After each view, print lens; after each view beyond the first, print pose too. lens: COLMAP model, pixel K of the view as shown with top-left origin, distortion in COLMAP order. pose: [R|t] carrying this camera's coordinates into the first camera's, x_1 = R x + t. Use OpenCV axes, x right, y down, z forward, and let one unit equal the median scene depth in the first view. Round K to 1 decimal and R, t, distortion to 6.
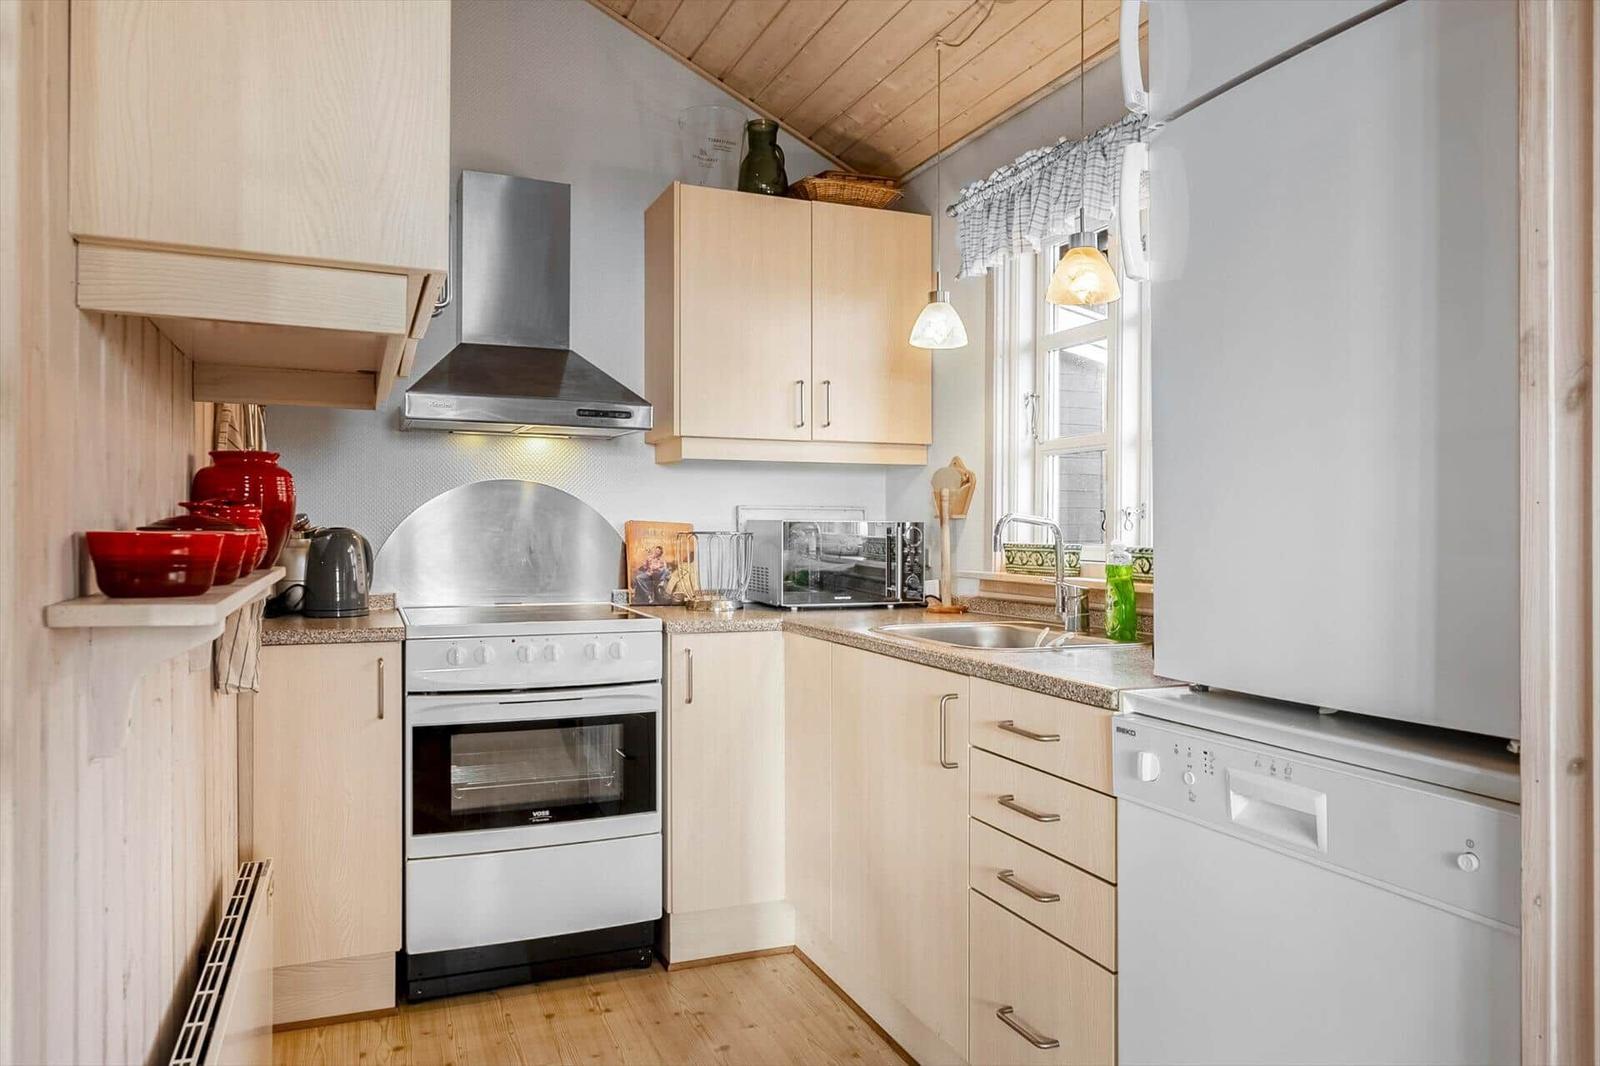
lens RADIAL K [[1050.8, 0, 800.0], [0, 1050.8, 533.0], [0, 0, 1]] dist [-0.004962, -0.002062]
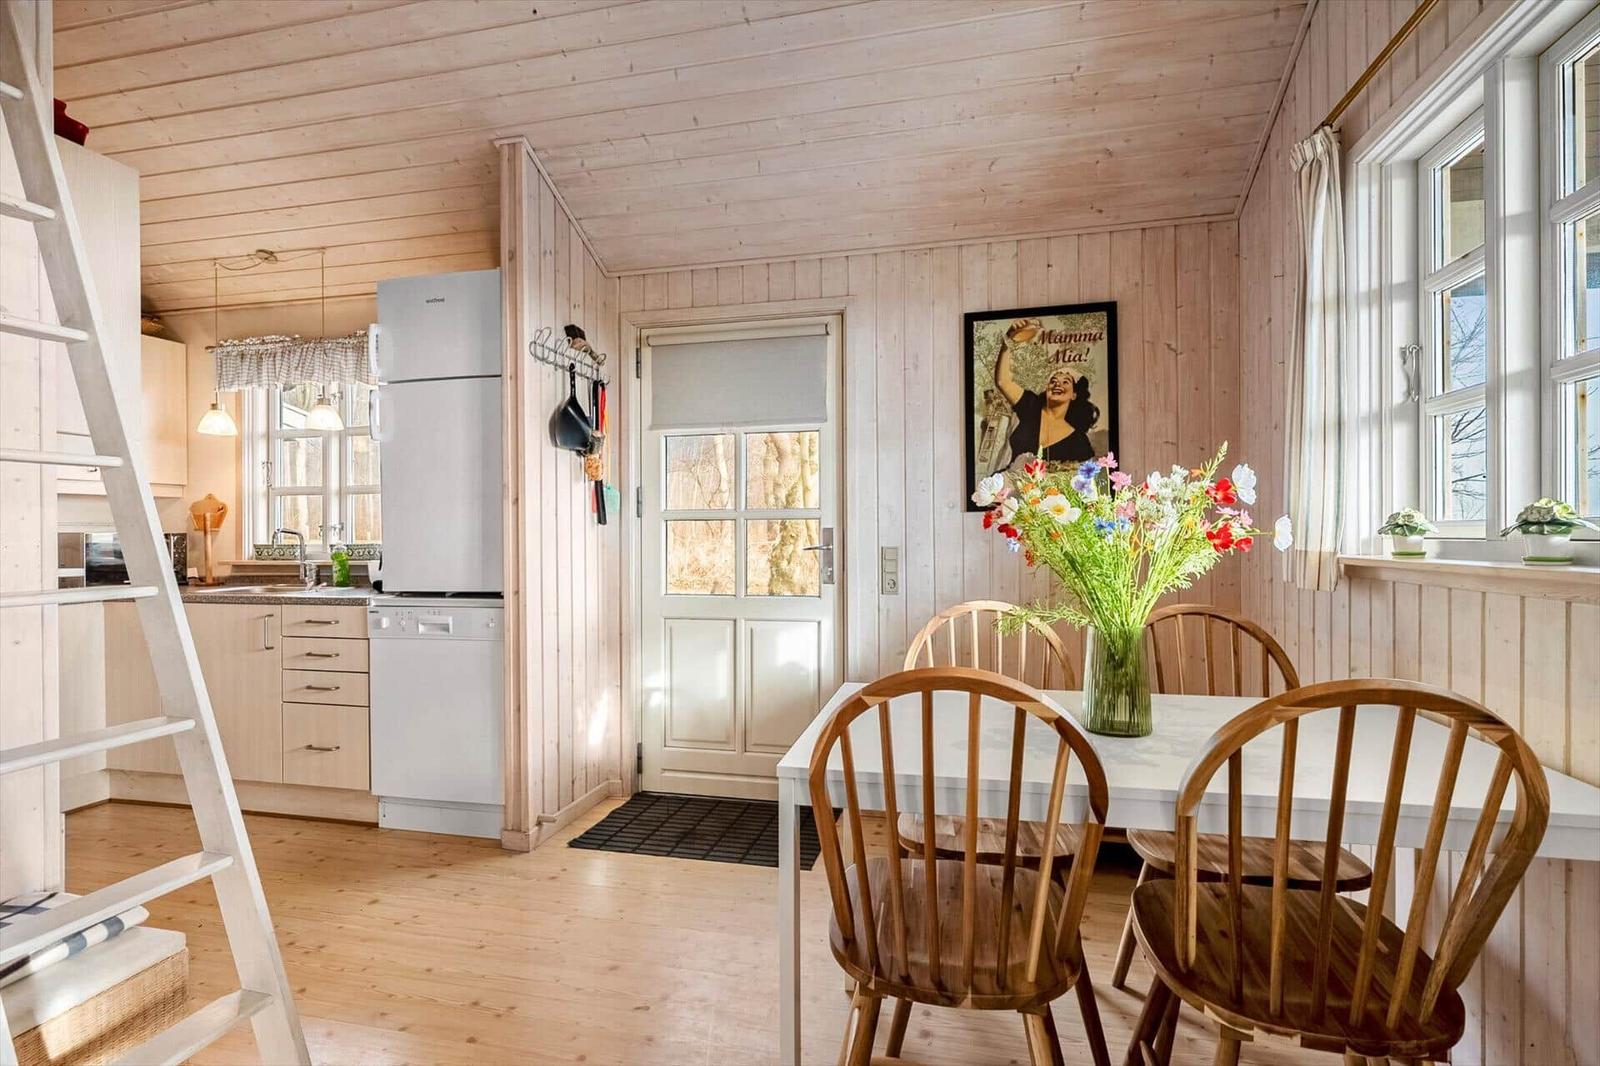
lens RADIAL K [[806.1, 0, 774.7], [0, 806.1, 530.4], [0, 0, 1]] dist [-0.002401, -0.000930]
pose [[0.600176, -0.001700, 0.799866, -0.461884], [0.009671, 0.999940, -0.005131, 0.002045], [-0.799810, 0.010815, 0.600156, -0.672468]]
